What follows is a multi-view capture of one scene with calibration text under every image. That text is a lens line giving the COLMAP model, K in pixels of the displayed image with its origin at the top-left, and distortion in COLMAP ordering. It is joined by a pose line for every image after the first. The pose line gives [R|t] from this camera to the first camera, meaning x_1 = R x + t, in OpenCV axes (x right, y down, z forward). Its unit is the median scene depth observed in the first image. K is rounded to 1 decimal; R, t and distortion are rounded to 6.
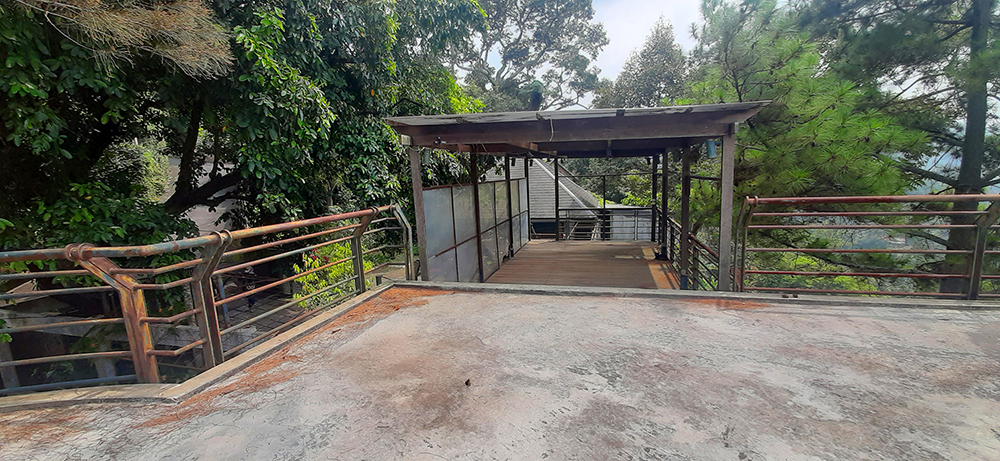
lens RADIAL K [[403.4, 0, 500.0], [0, 403.4, 230.5], [0, 0, 1]] dist [0.002654, -0.008656]
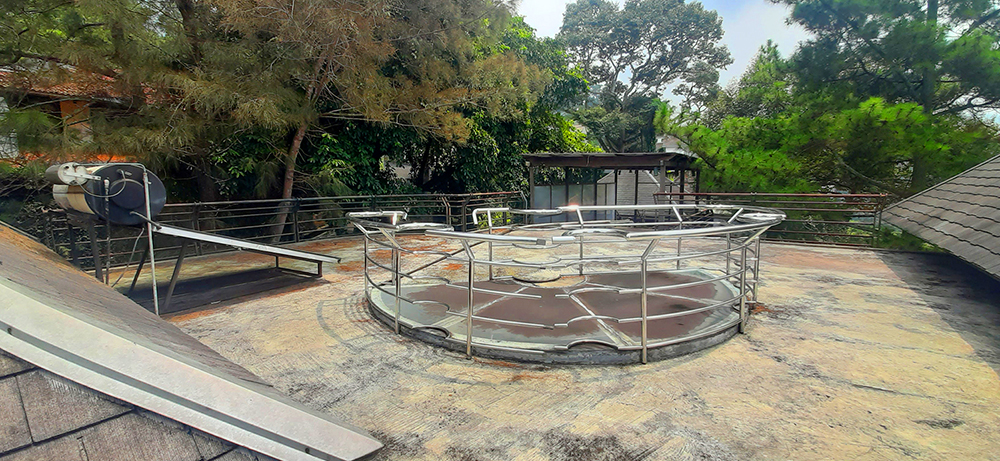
lens RADIAL K [[538.0, 0, 500.0], [0, 538.0, 230.5], [0, 0, 1]] dist [0.000085, -0.000017]
pose [[0.941886, 0.061429, -0.330269, 0.357445], [-0.074056, 0.996921, -0.025775, 0.135970], [0.327669, 0.048735, 0.943535, -1.061558]]
